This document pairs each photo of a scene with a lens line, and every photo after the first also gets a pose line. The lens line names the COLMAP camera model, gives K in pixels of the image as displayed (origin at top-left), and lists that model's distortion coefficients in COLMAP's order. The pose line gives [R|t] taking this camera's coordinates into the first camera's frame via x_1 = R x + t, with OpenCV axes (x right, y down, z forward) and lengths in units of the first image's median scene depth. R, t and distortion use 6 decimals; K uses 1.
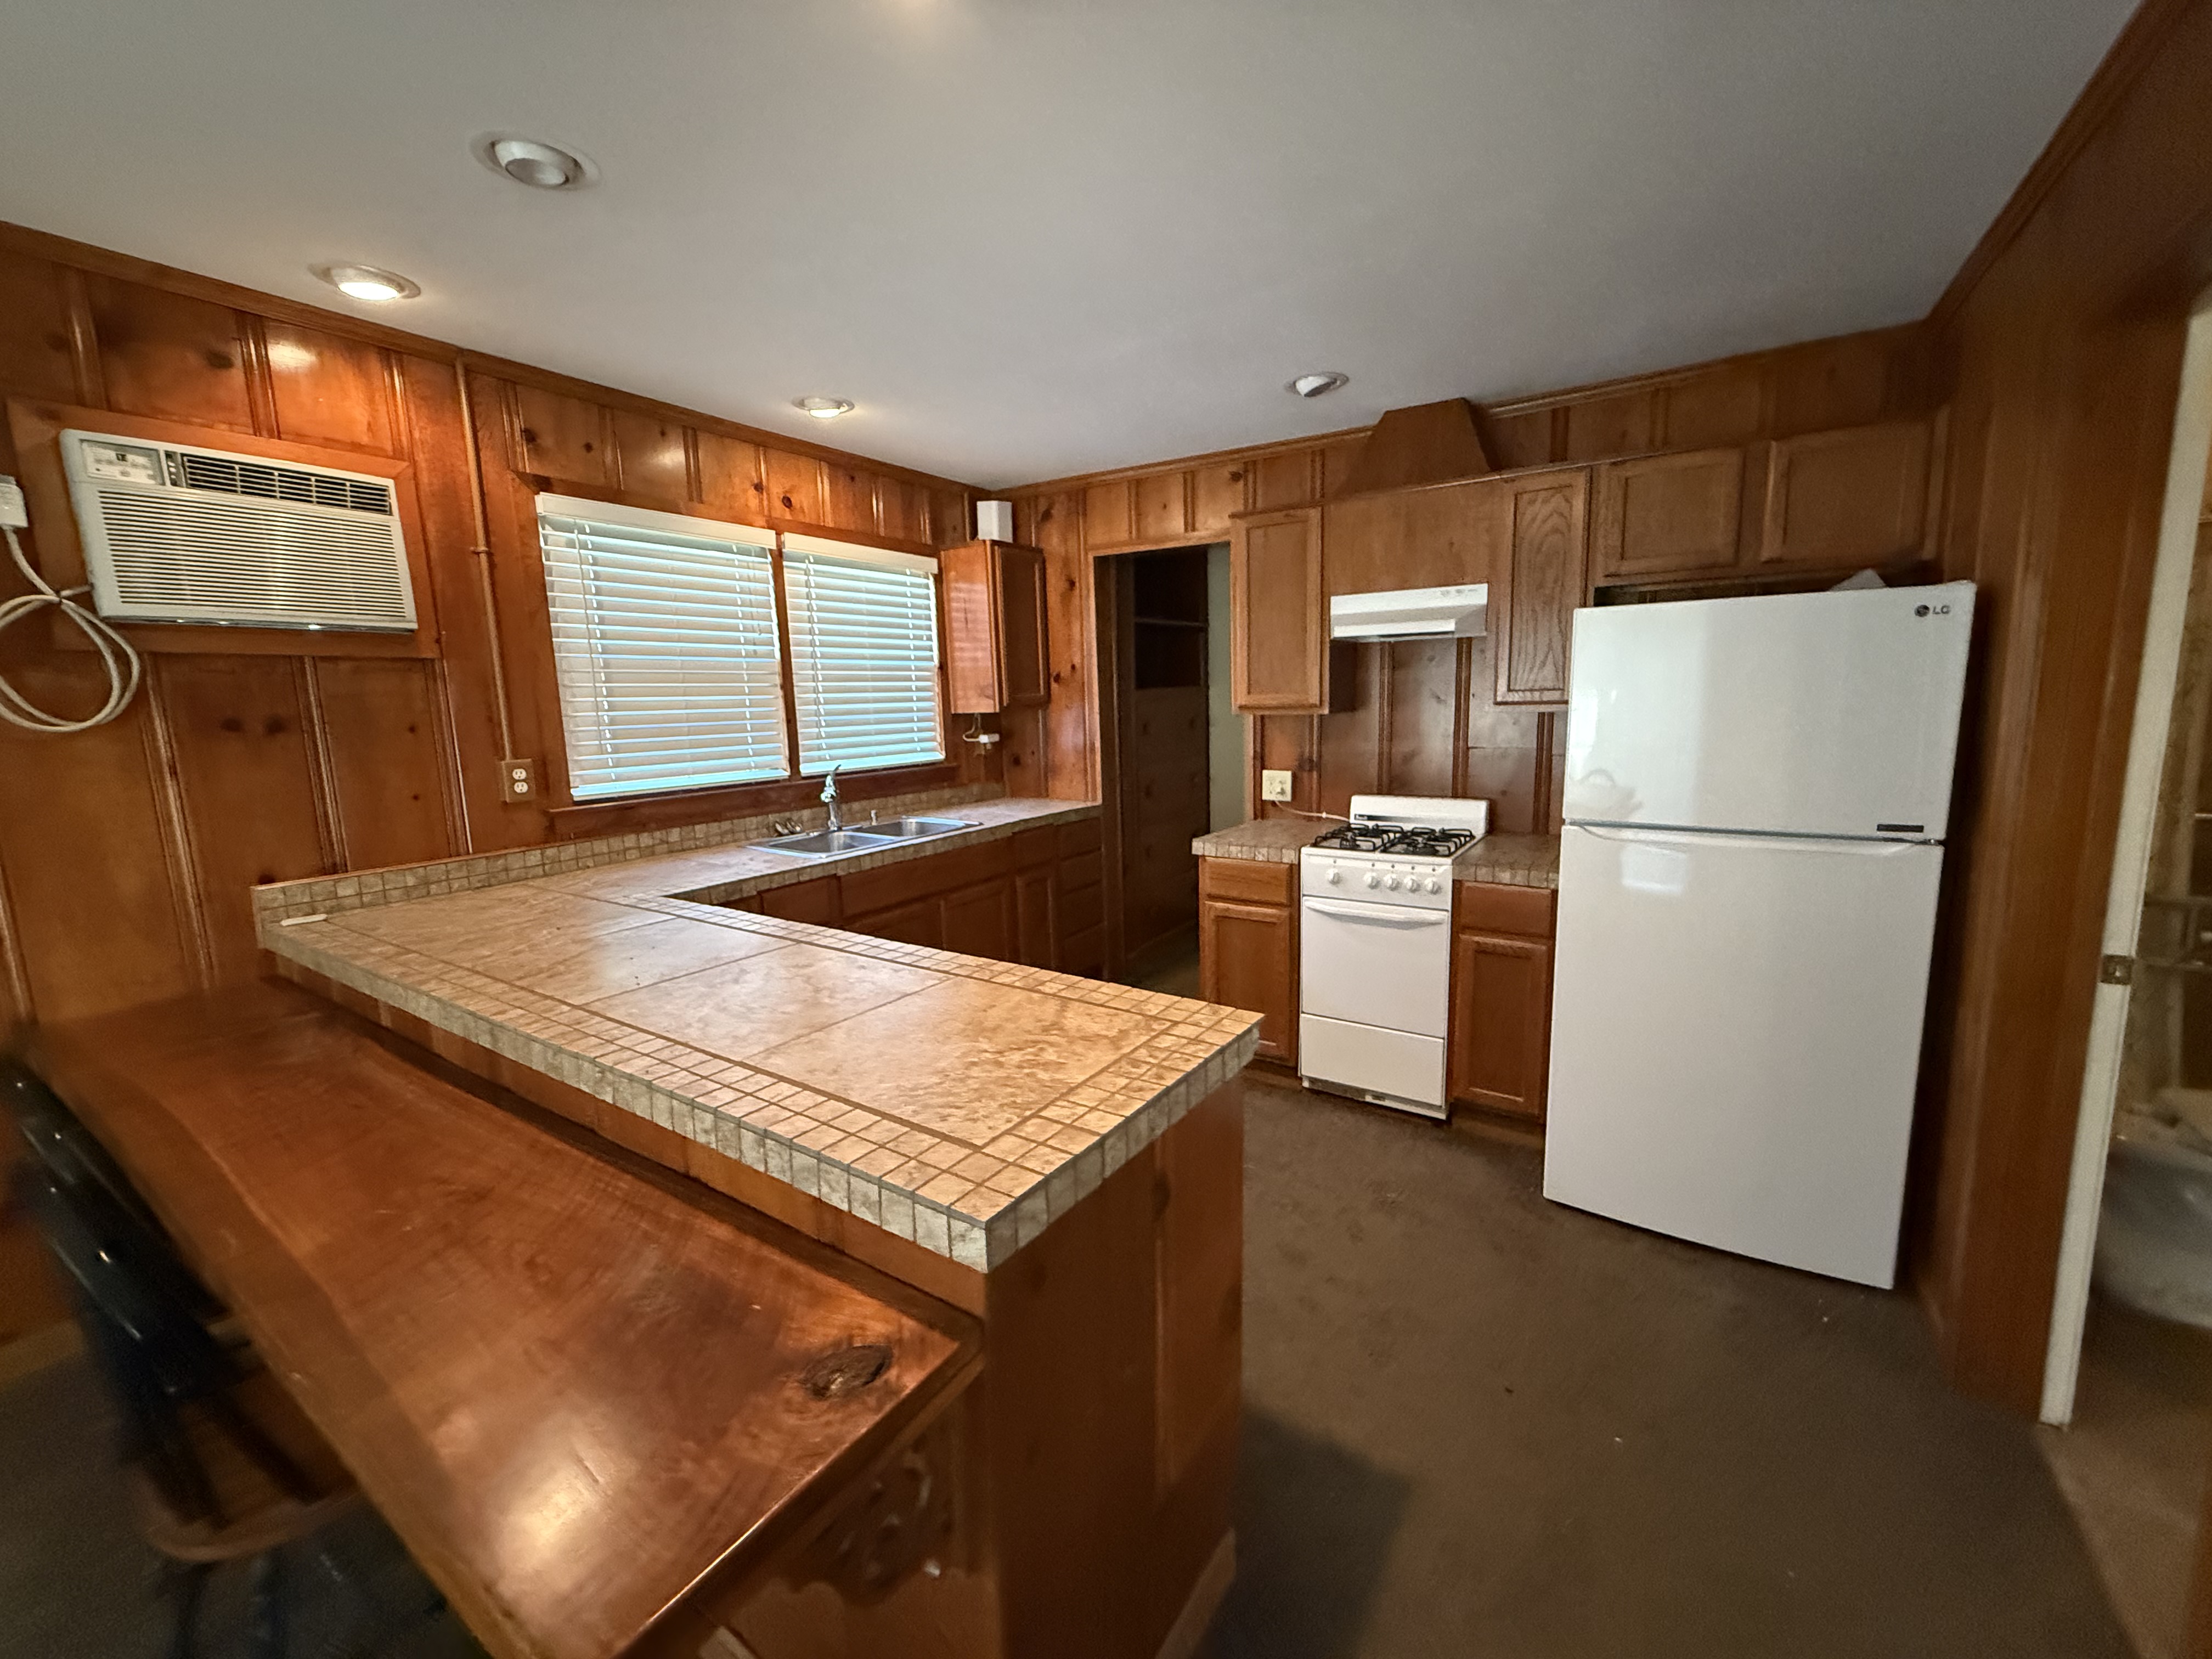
lens RADIAL K [[886.9, 0, 1098.4], [0, 886.9, 833.5], [0, 0, 1]] dist [0.002625, 0.000465]
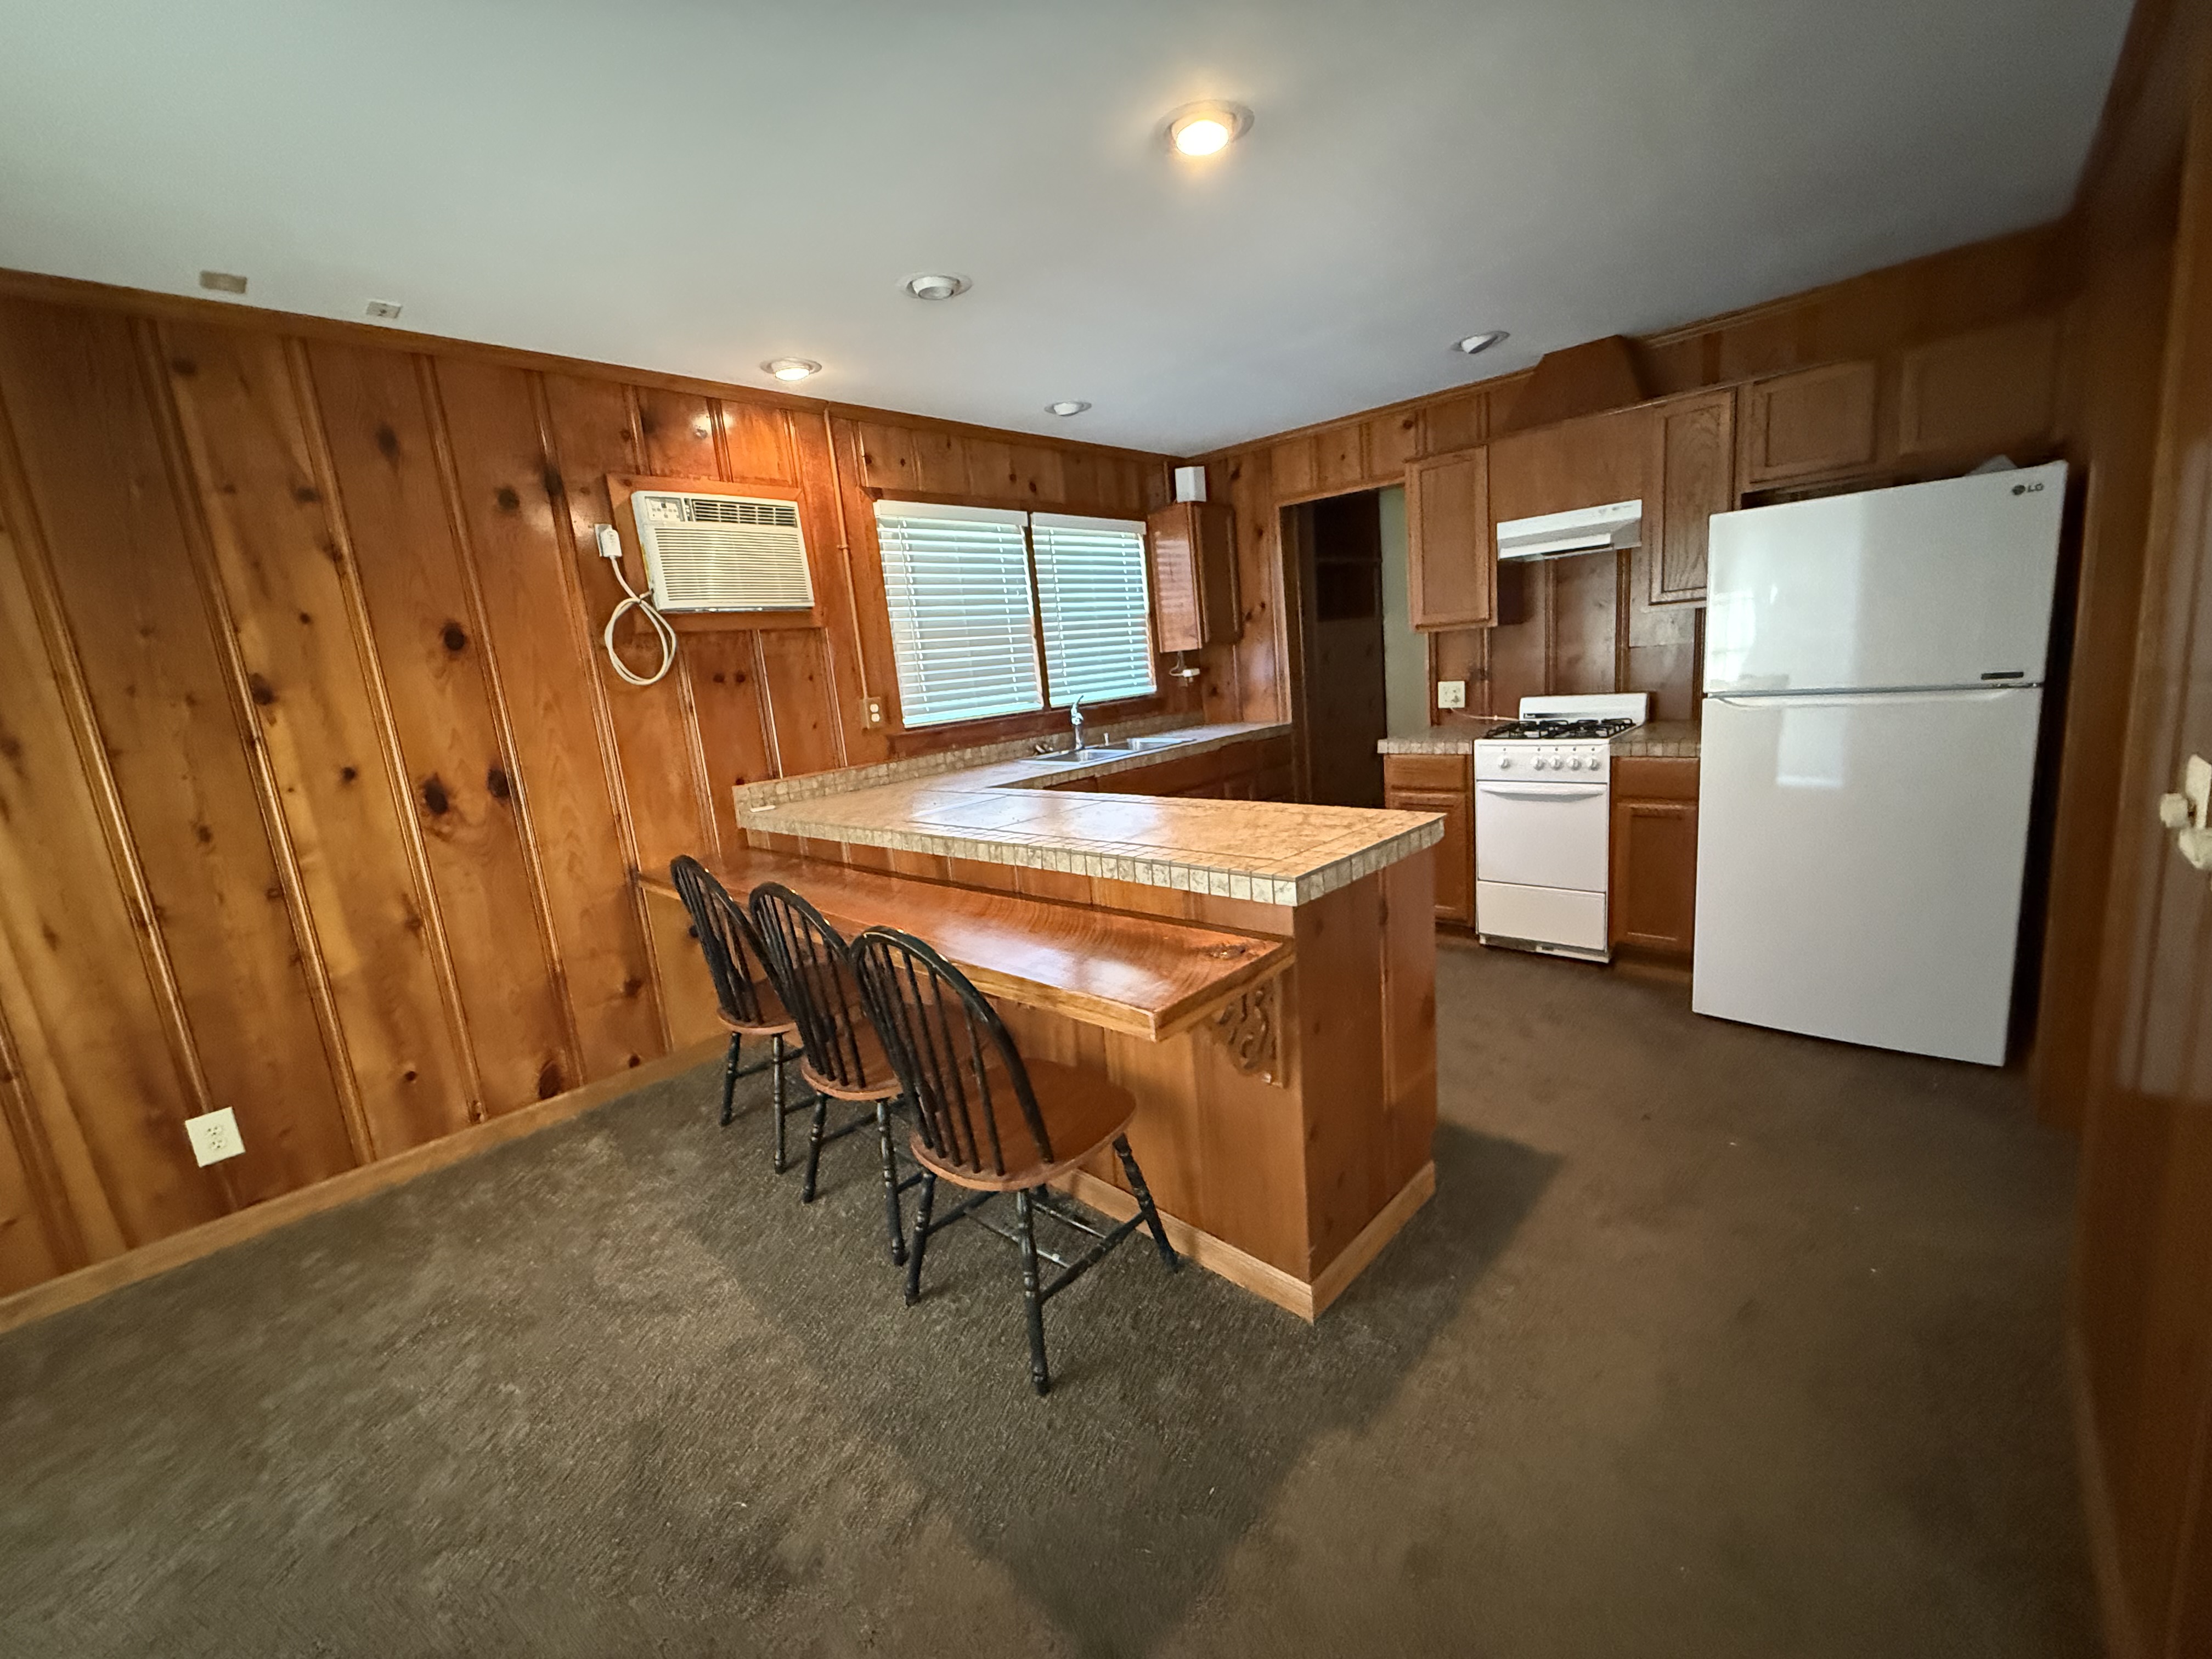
lens RADIAL K [[886.9, 0, 1098.6], [0, 886.9, 831.7], [0, 0, 1]] dist [0.002625, 0.000465]
pose [[0.983226, -0.030008, -0.179904, -0.064157], [0.038147, 0.998391, 0.041956, 0.079888], [0.178355, -0.048115, 0.982789, -0.301997]]
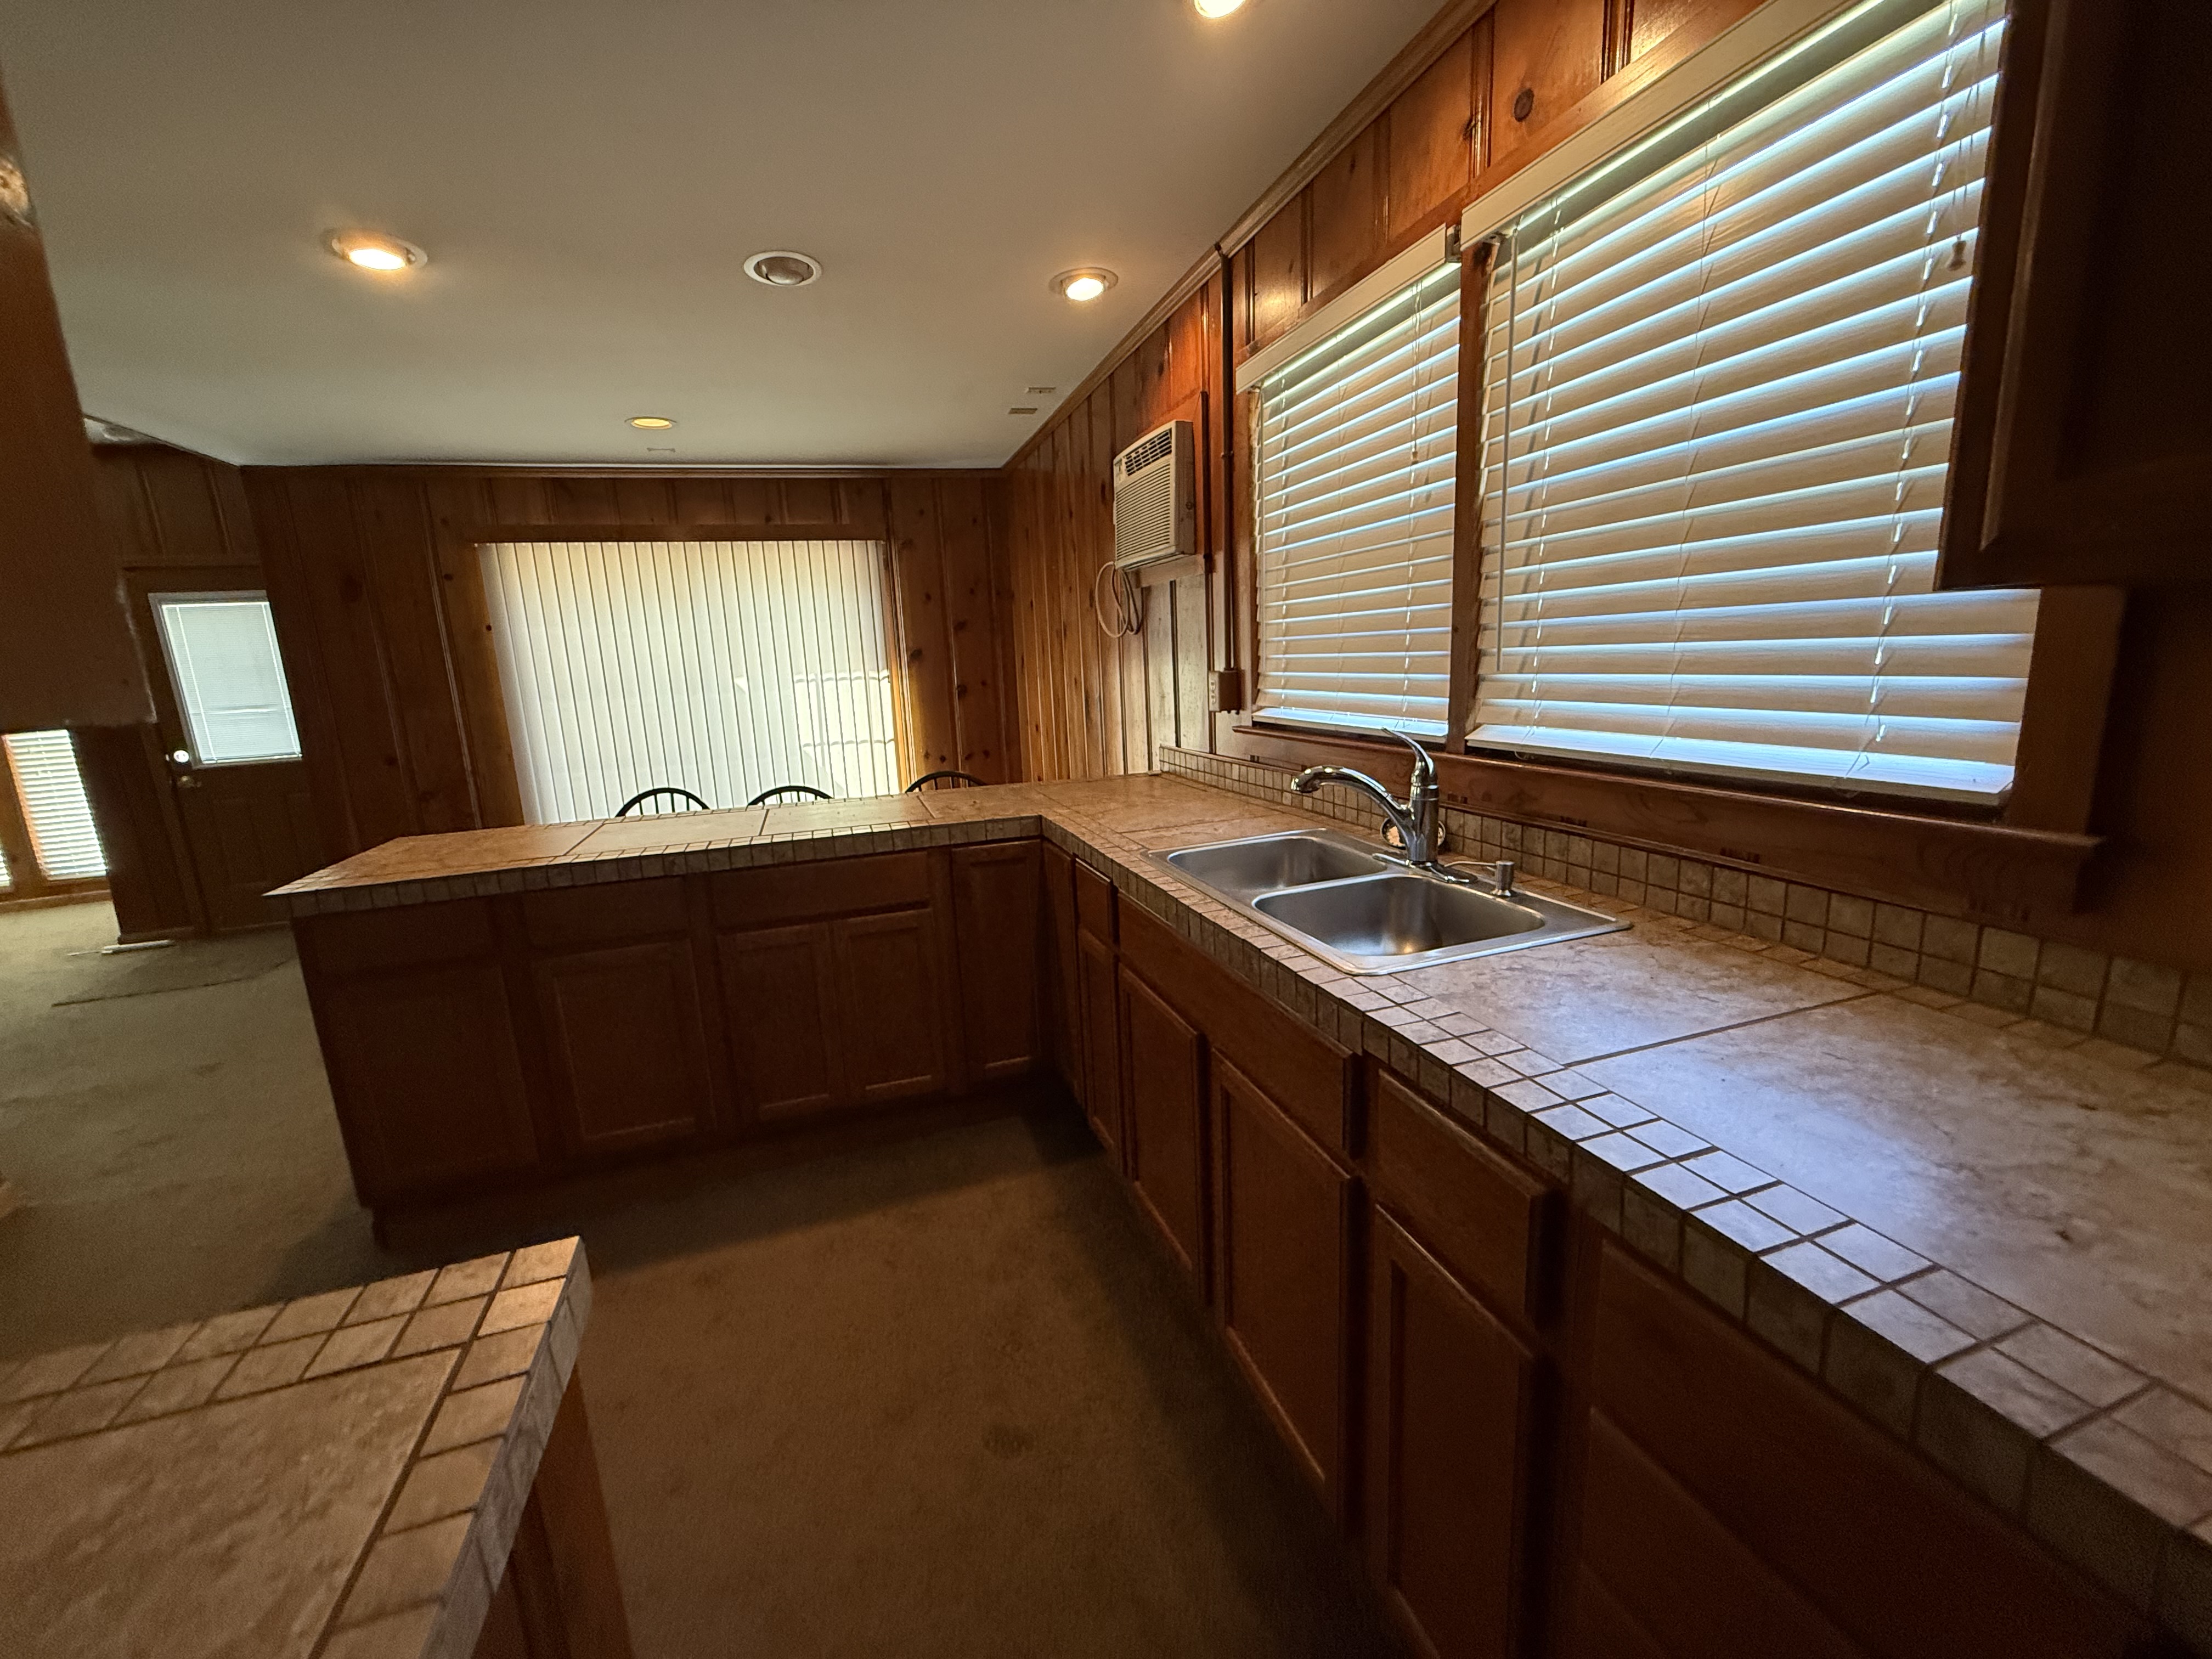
lens RADIAL K [[886.9, 0, 1103.2], [0, 886.9, 829.7], [0, 0, 1]] dist [0.002625, 0.000465]
pose [[-0.611227, 0.205192, -0.764394, 0.218116], [-0.059179, 0.951255, 0.302673, -0.205364], [0.789240, 0.230238, -0.569289, 1.490231]]
